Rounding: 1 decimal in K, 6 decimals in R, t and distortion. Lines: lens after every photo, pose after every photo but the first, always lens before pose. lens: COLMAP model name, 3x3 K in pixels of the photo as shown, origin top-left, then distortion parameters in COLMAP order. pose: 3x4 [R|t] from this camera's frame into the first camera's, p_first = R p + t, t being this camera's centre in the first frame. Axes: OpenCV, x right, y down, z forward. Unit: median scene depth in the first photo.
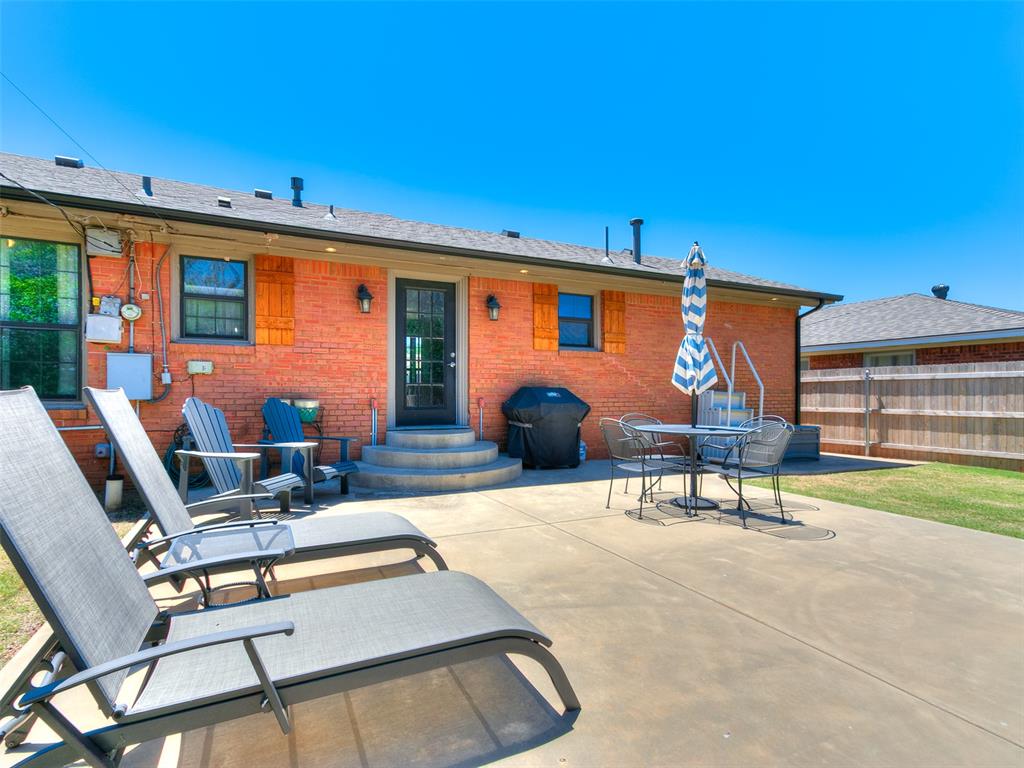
lens RADIAL K [[499.4, 0, 518.5], [0, 499.4, 387.4], [0, 0, 1]] dist [0.003835, 0.005621]
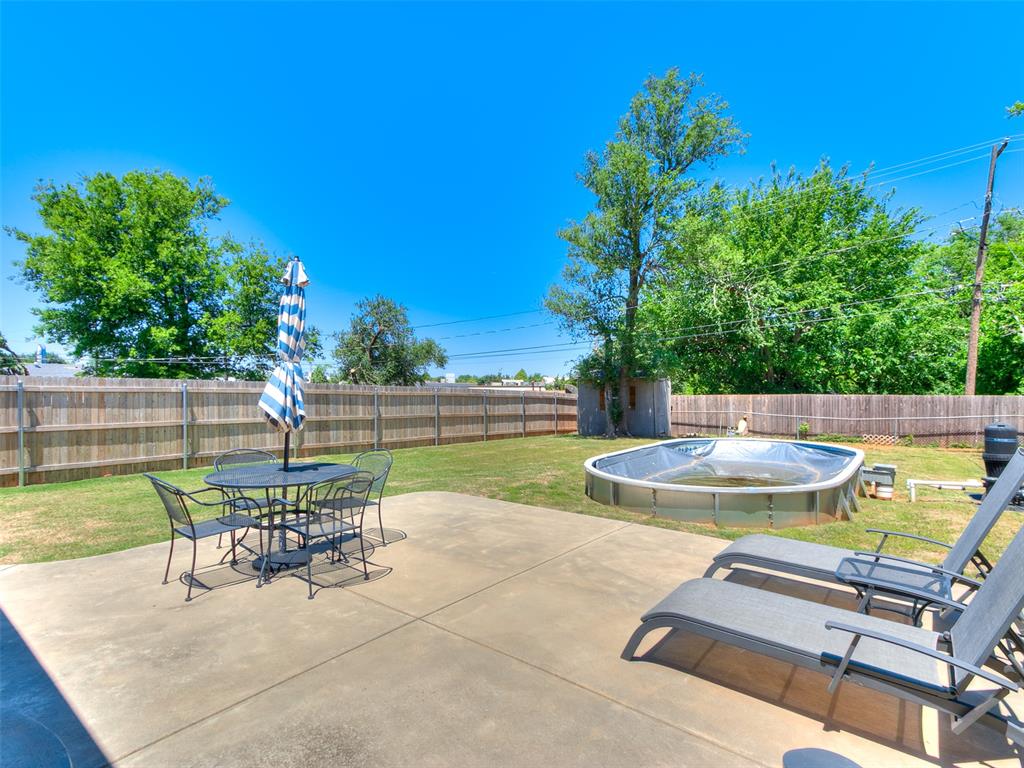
lens RADIAL K [[533.6, 0, 515.4], [0, 533.6, 383.6], [0, 0, 1]] dist [-0.004406, -0.000400]
pose [[-0.440638, 0.003704, 0.897677, -0.752144], [-0.022658, 0.999627, -0.015247, -0.059290], [-0.897399, -0.027058, -0.440390, 1.345399]]
